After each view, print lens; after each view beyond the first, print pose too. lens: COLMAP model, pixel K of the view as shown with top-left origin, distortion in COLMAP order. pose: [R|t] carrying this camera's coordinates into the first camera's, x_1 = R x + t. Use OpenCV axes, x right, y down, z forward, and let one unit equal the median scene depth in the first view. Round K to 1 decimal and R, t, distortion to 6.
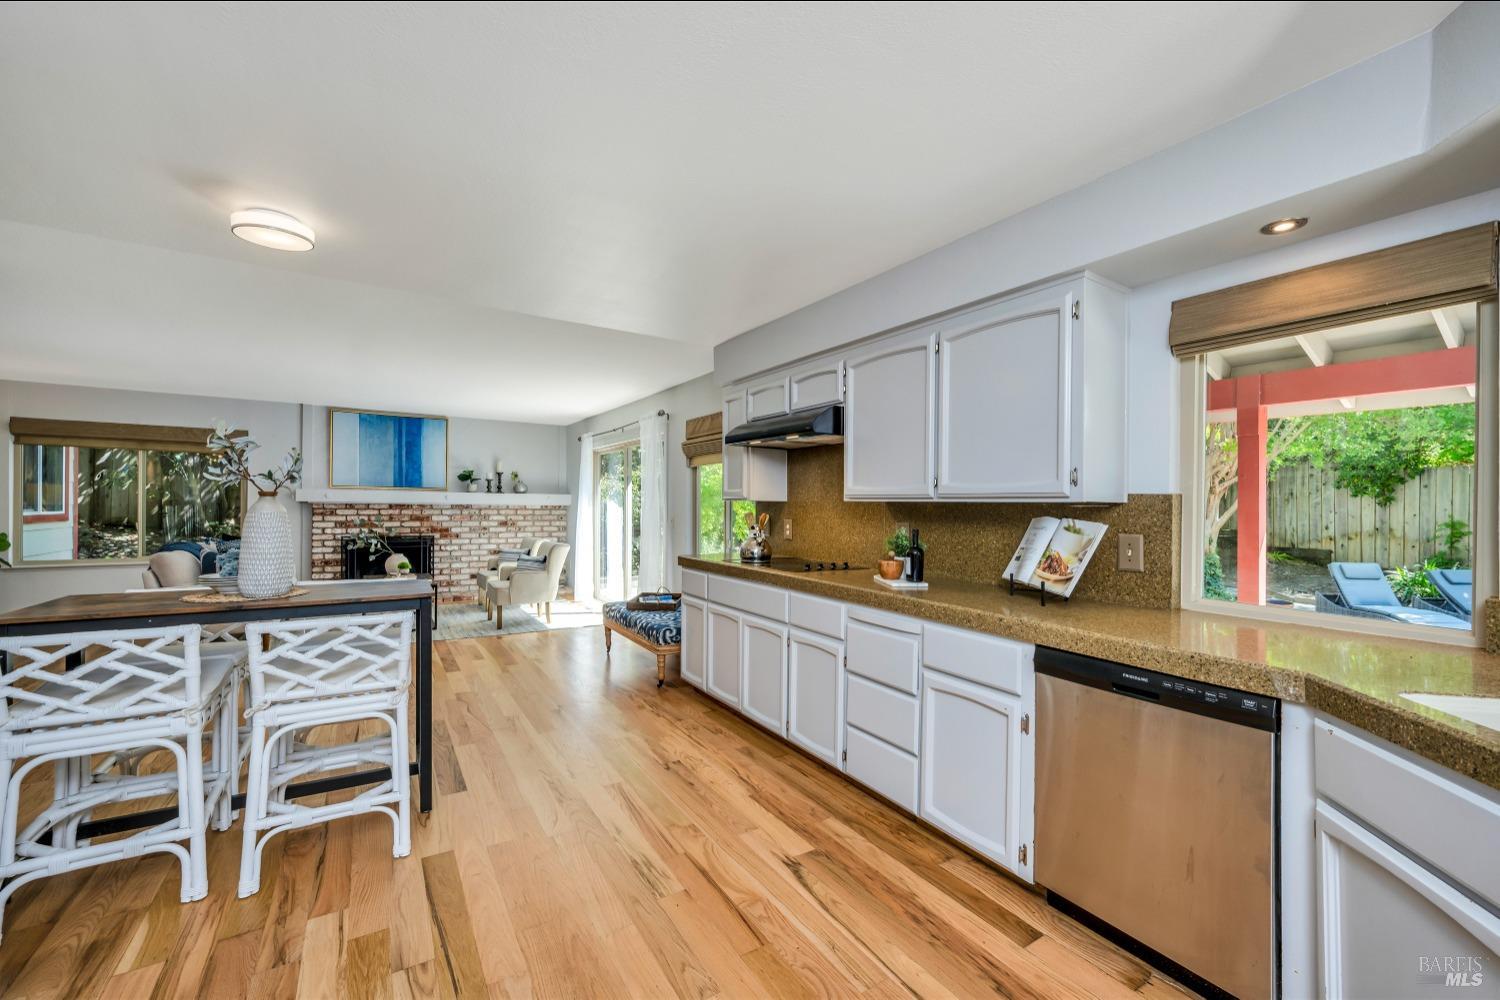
lens RADIAL K [[611.0, 0, 787.2], [0, 611.0, 503.0], [0, 0, 1]] dist [-0.000126, -0.000017]
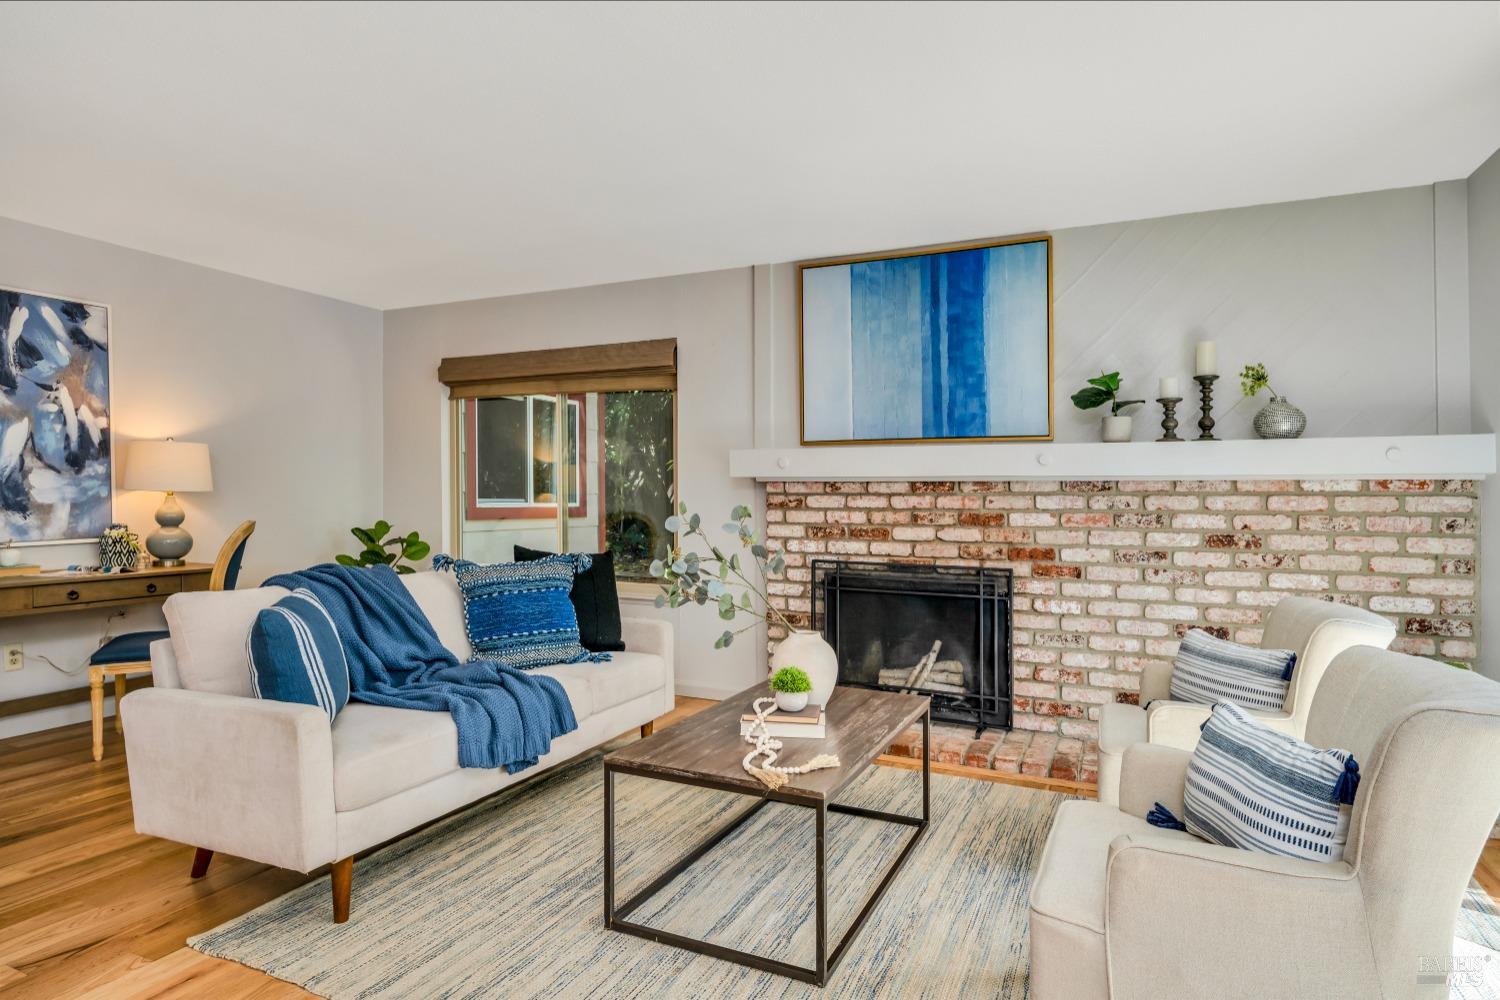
lens RADIAL K [[829.8, 0, 755.7], [0, 829.8, 495.3], [0, 0, 1]] dist [-0.000634, -0.000209]
pose [[0.503925, -0.014839, -0.863620, -0.257332], [0.002949, 0.999876, -0.015460, 0.019359], [0.863743, 0.005244, 0.503906, 0.681655]]
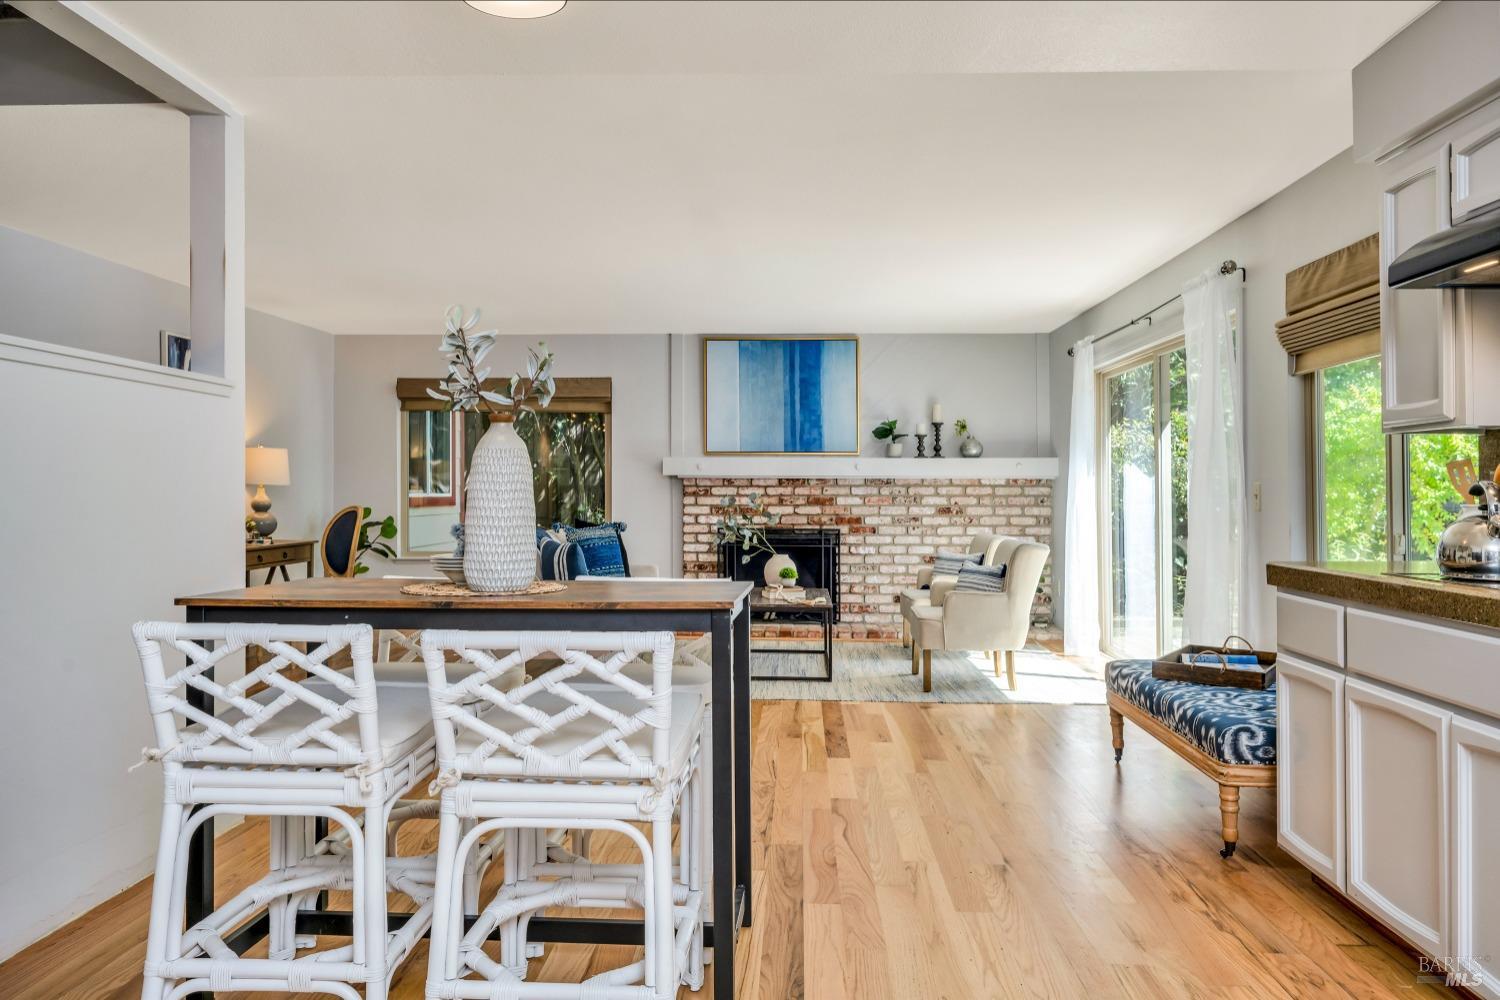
lens RADIAL K [[1048.6, 0, 765.3], [0, 1048.6, 489.7], [0, 0, 1]] dist [-0.000936, 0.000769]
pose [[0.805208, -0.012489, -0.592860, -0.014265], [0.010166, 0.999922, -0.007257, 0.022328], [0.592905, -0.000184, 0.805273, 0.116107]]
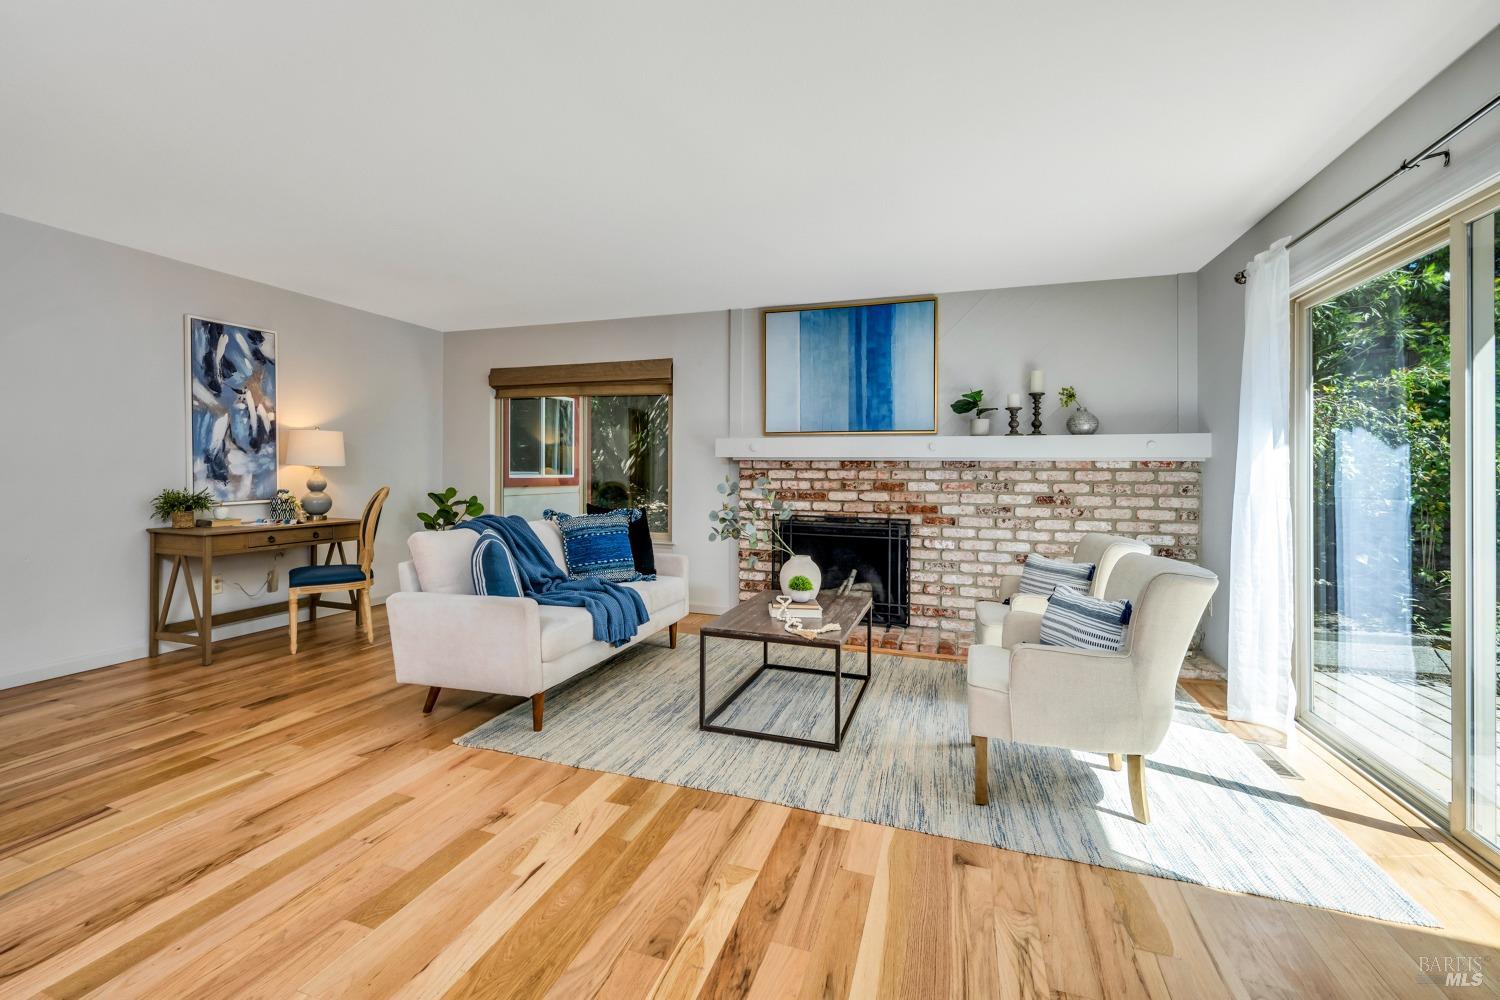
lens RADIAL K [[671.3, 0, 713.3], [0, 671.3, 479.9], [0, 0, 1]] dist [0.000467, -0.000152]
pose [[0.568713, -0.000319, -0.822536, -0.211659], [0.001915, 0.999998, 0.000936, 0.019876], [0.822534, -0.002107, 0.568712, 0.571026]]
